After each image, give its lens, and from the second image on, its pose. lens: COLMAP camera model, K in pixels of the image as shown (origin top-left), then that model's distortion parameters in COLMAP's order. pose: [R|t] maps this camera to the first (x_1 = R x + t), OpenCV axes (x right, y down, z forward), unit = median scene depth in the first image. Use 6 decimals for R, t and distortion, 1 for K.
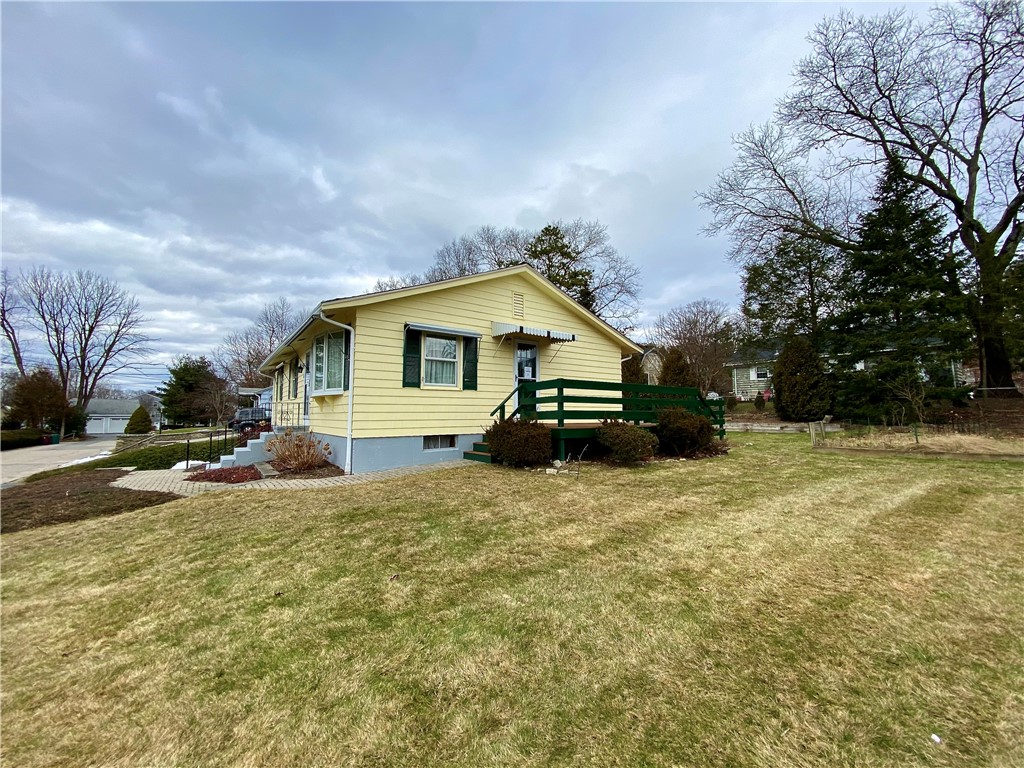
lens RADIAL K [[413.1, 0, 514.5], [0, 413.1, 387.1], [0, 0, 1]] dist [0.008487, -0.015583]
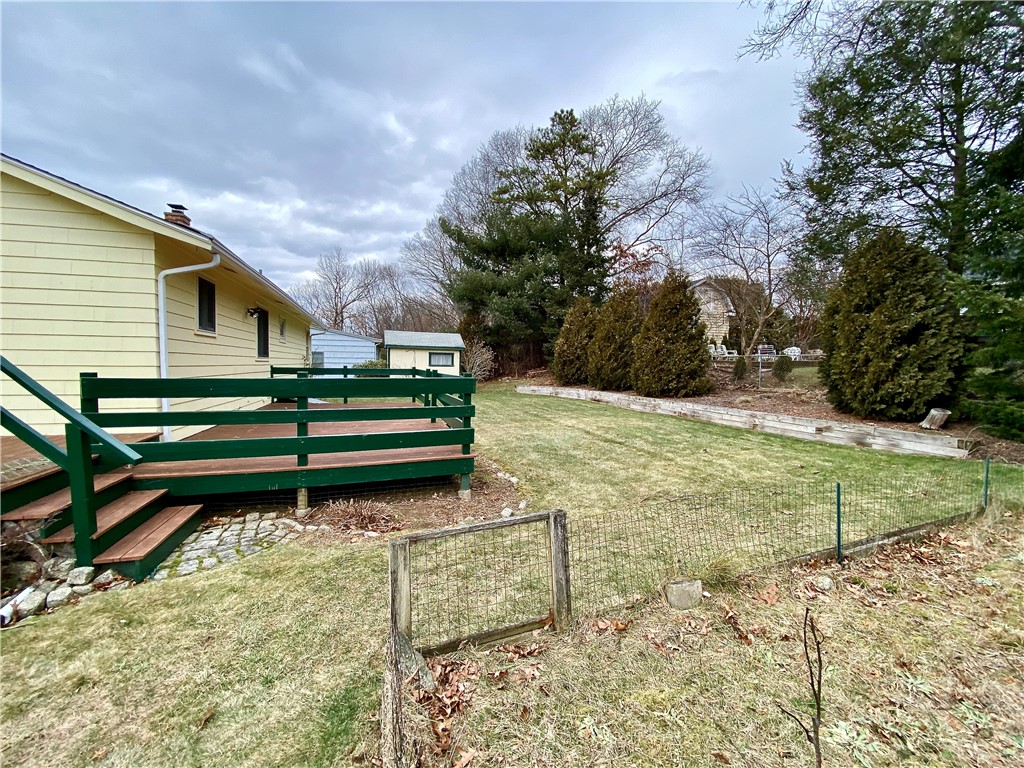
lens RADIAL K [[413.1, 0, 515.3], [0, 413.1, 376.1], [0, 0, 1]] dist [0.008487, -0.015583]
pose [[0.955574, 0.023107, -0.293845, 0.101405], [0.004061, 0.995796, 0.091512, -0.000549], [0.294724, -0.088639, 0.951462, 0.105521]]
